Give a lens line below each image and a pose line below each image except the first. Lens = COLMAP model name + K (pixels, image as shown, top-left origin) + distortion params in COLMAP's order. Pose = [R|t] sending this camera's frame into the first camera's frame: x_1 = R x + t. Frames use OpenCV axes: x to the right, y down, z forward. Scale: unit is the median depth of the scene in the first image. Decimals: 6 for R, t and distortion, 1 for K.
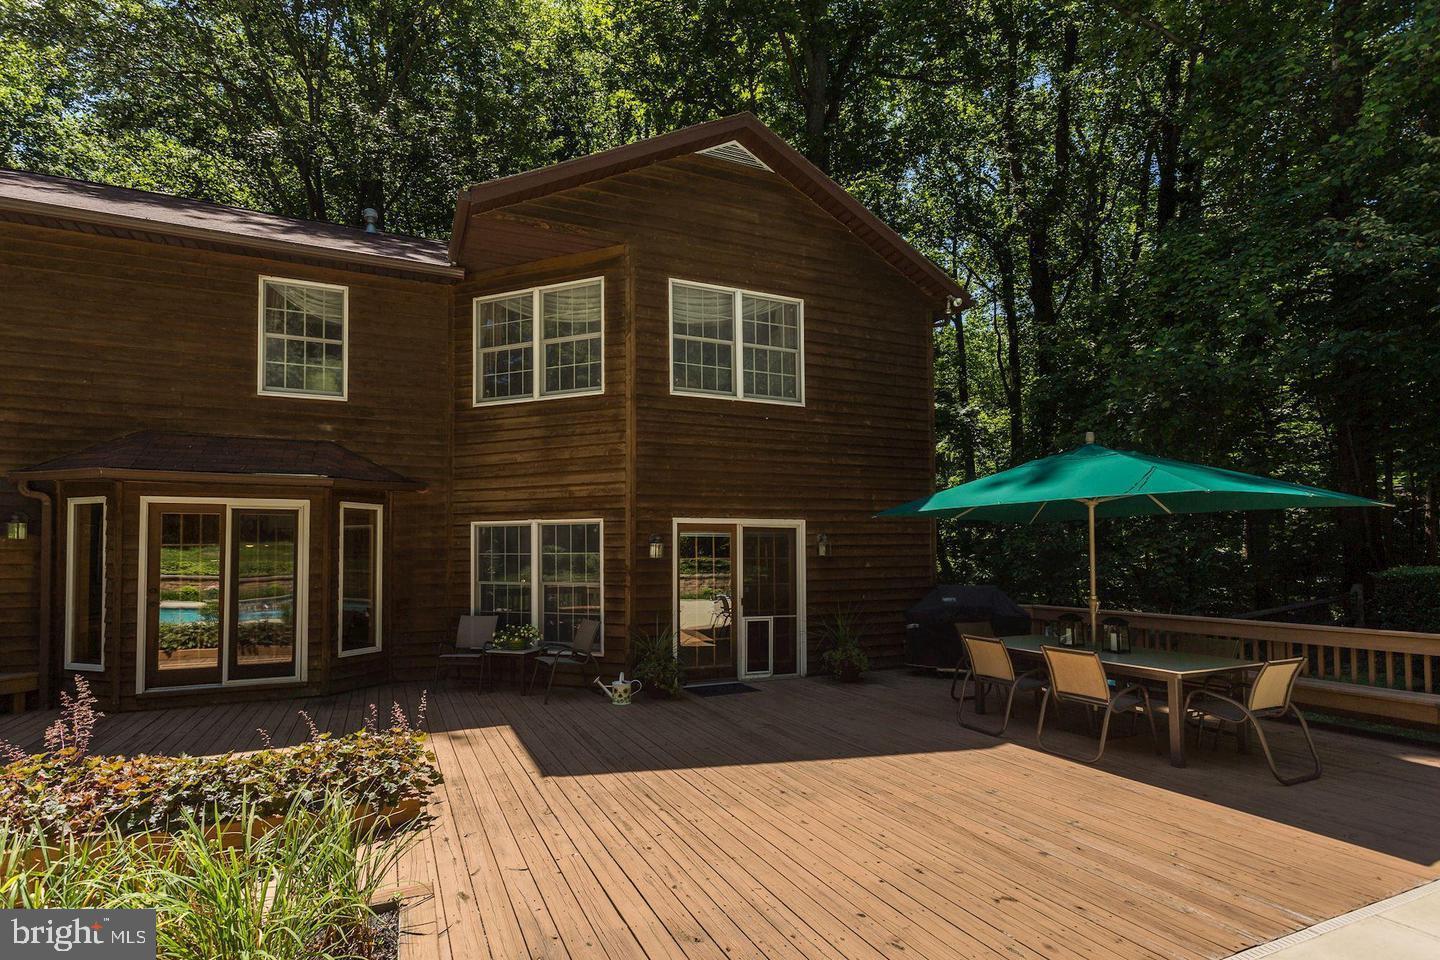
lens RADIAL K [[728.7, 0, 713.4], [0, 728.7, 503.4], [0, 0, 1]] dist [-0.000181, 0.000044]
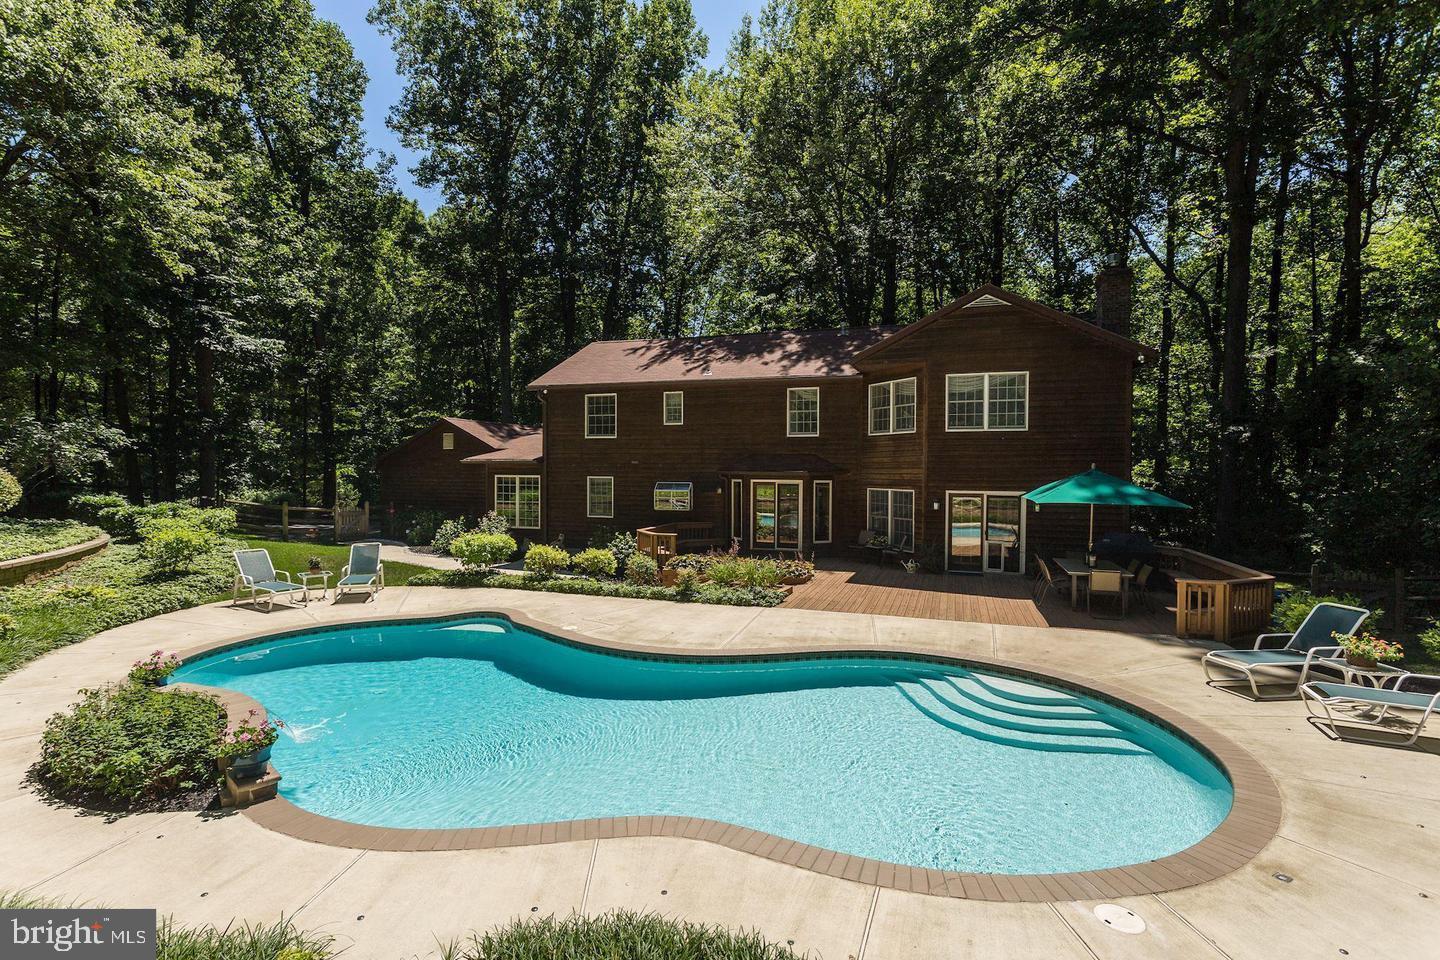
lens RADIAL K [[728.7, 0, 720.7], [0, 728.7, 479.1], [0, 0, 1]] dist [-0.000181, 0.000044]
pose [[0.741029, 0.023933, -0.671046, 0.852734], [0.034095, 0.996734, 0.073200, -0.185328], [0.670606, -0.077122, 0.737793, -0.965712]]
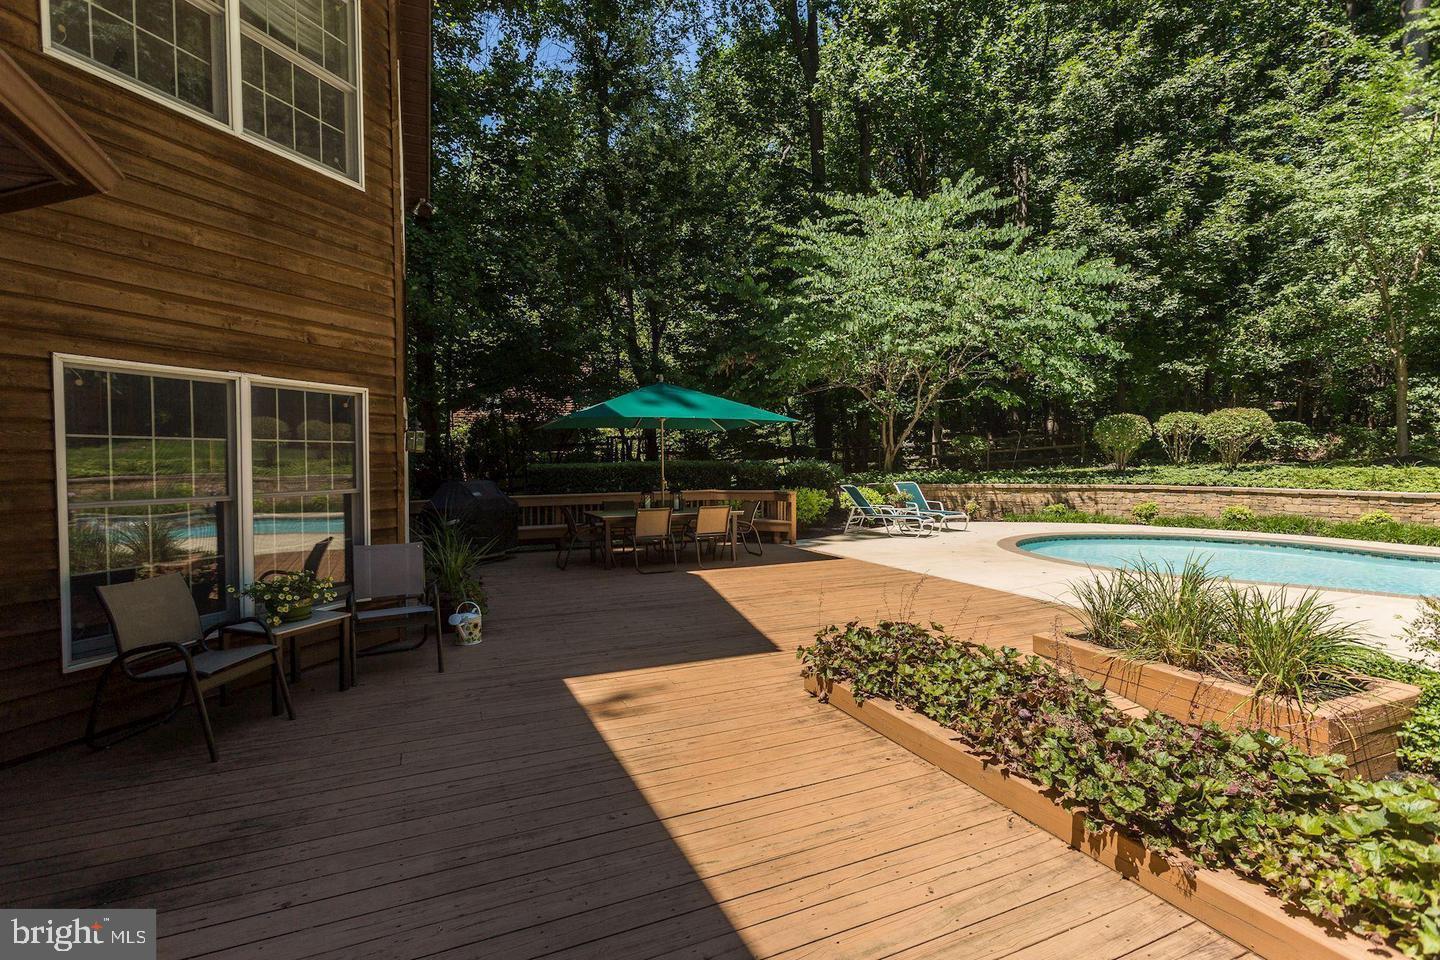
lens RADIAL K [[669.1, 0, 716.2], [0, 669.1, 472.2], [0, 0, 1]] dist [-0.002802, -0.000187]
pose [[0.004458, -0.018260, 0.999823, -0.718618], [-0.076866, 0.996869, 0.018549, 0.057927], [-0.997031, -0.076936, 0.003041, 0.657814]]
